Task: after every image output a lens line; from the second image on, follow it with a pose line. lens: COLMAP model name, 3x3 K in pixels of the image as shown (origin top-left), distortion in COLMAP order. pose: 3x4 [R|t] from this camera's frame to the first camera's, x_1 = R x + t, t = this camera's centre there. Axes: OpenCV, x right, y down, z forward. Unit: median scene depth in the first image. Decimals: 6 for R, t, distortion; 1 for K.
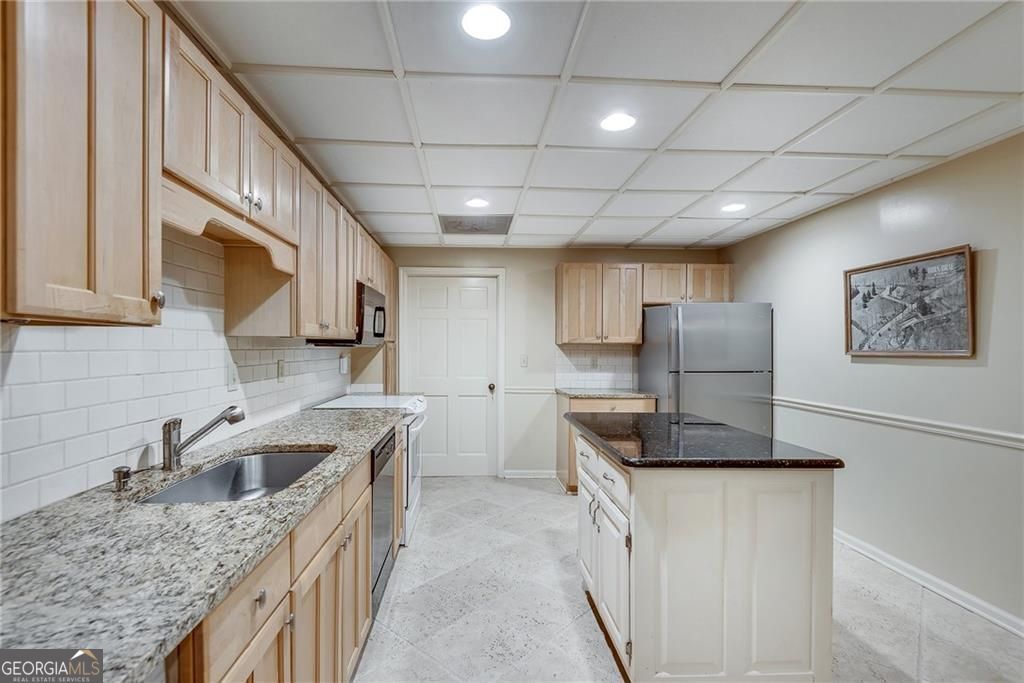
lens RADIAL K [[481.3, 0, 497.1], [0, 481.3, 353.2], [0, 0, 1]] dist [0.014229, -0.000516]
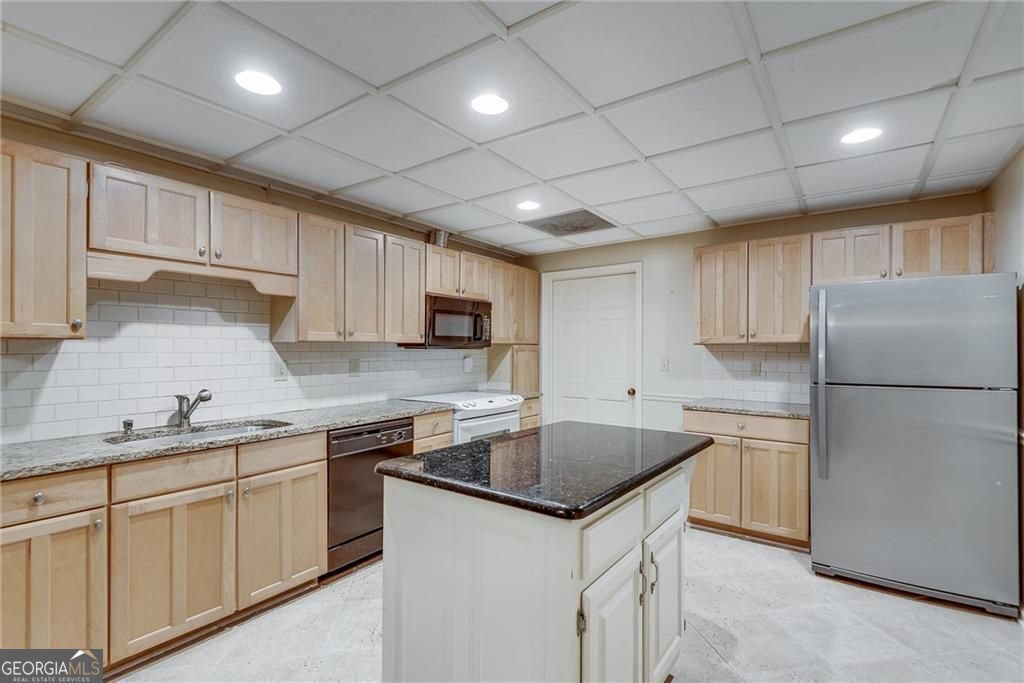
lens RADIAL K [[481.3, 0, 520.2], [0, 481.3, 345.8], [0, 0, 1]] dist [0.014229, -0.000516]
pose [[0.782903, -0.006442, -0.622110, 0.465070], [-0.004280, 0.999867, -0.015740, -0.002708], [0.622129, 0.014985, 0.782772, 0.169052]]
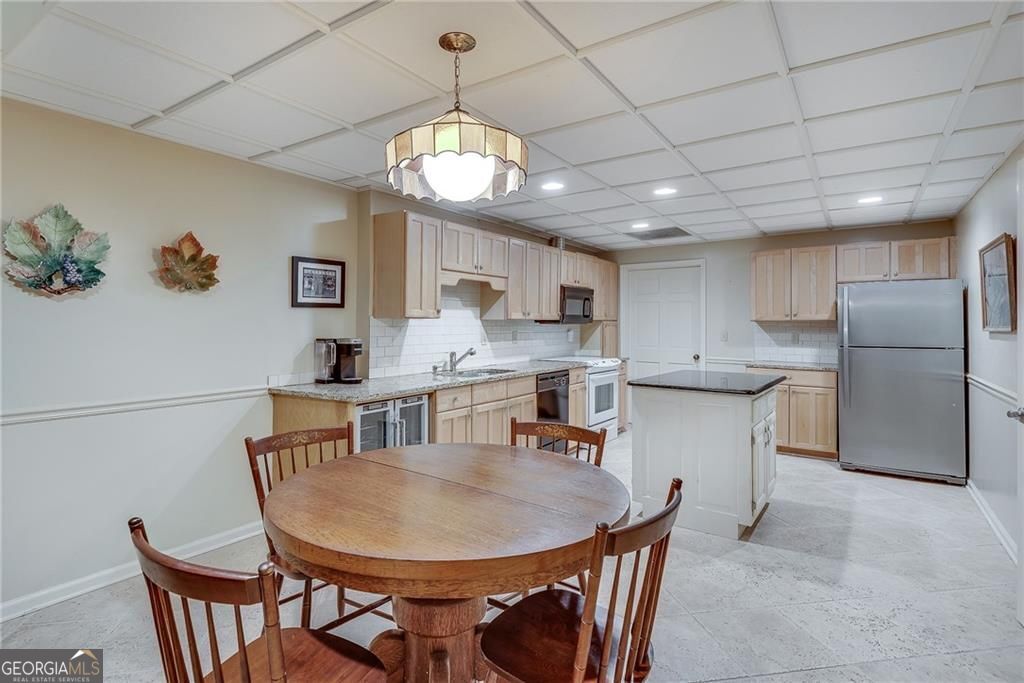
lens RADIAL K [[544.6, 0, 496.2], [0, 544.6, 313.7], [0, 0, 1]] dist [0.029455, -0.002301]
pose [[0.784890, -0.014509, -0.619465, 0.521895], [-0.004807, 0.999553, -0.029502, 0.005265], [0.619616, 0.026134, 0.784470, -0.456262]]
